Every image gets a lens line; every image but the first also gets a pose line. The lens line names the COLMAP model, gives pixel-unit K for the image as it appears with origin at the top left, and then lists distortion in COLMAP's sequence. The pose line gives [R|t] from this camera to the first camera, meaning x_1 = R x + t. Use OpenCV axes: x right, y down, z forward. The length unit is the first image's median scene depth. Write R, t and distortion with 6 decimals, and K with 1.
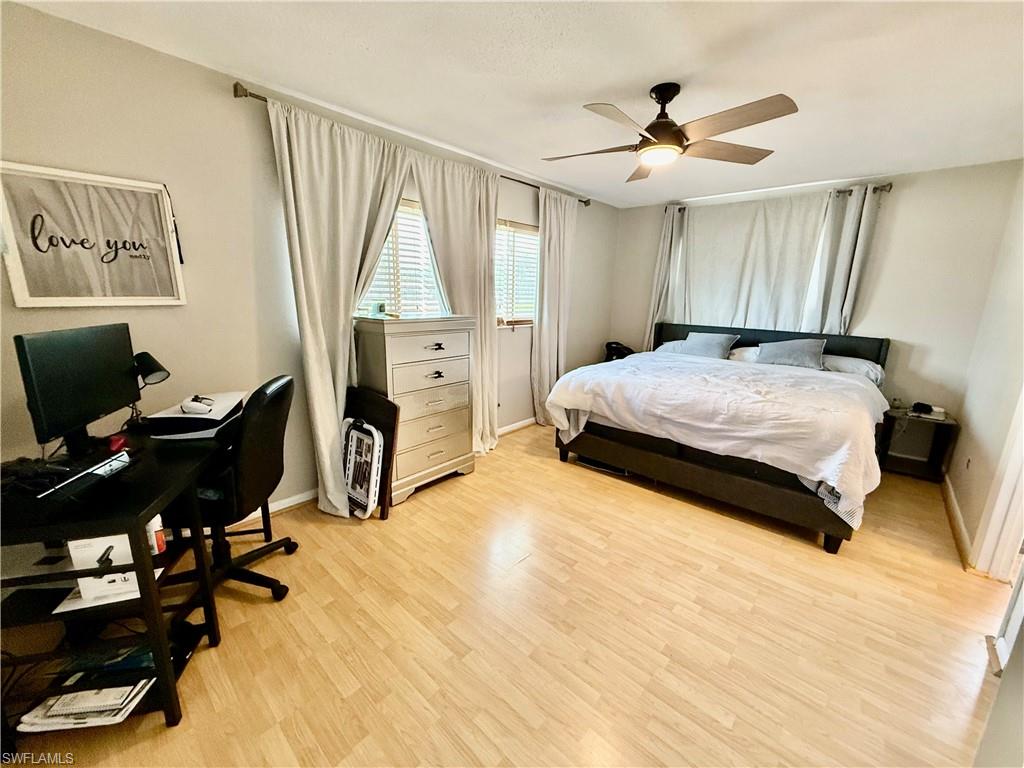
lens RADIAL K [[407.2, 0, 509.6], [0, 407.2, 383.5], [0, 0, 1]] dist [-0.000228, 0.000140]
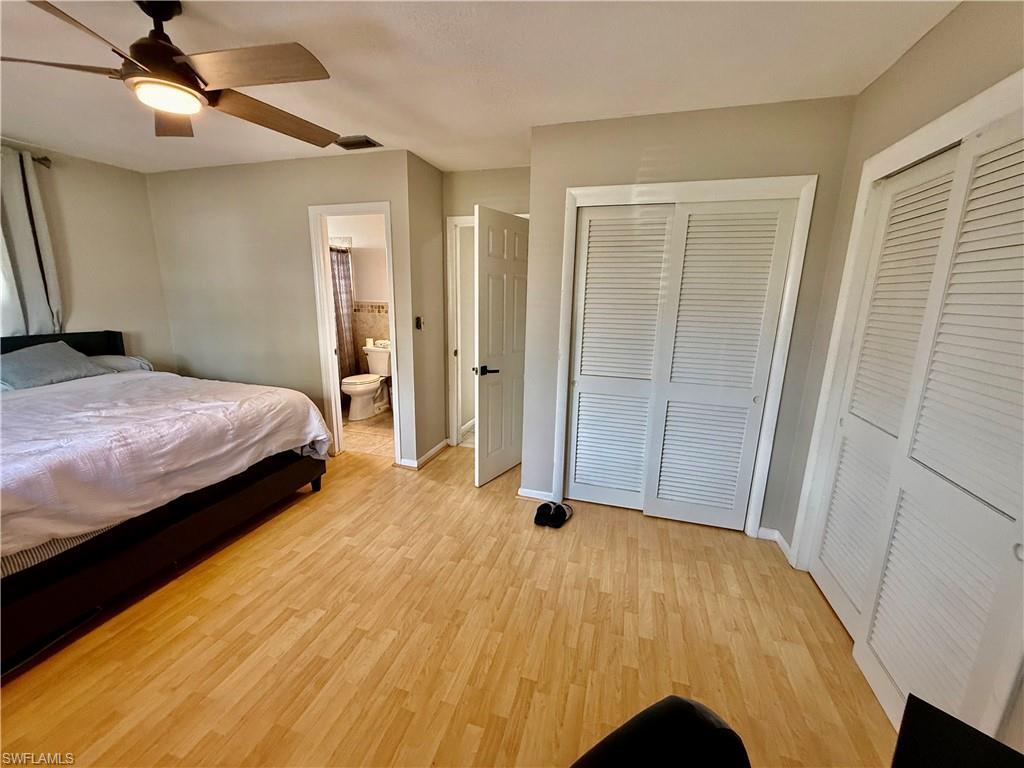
lens RADIAL K [[407.2, 0, 509.6], [0, 407.2, 383.5], [0, 0, 1]] dist [-0.000228, 0.000140]
pose [[-0.424160, -0.229849, 0.875933, -0.518507], [0.168401, 0.930363, 0.325677, -0.217460], [-0.889792, 0.285647, -0.355916, 0.785154]]
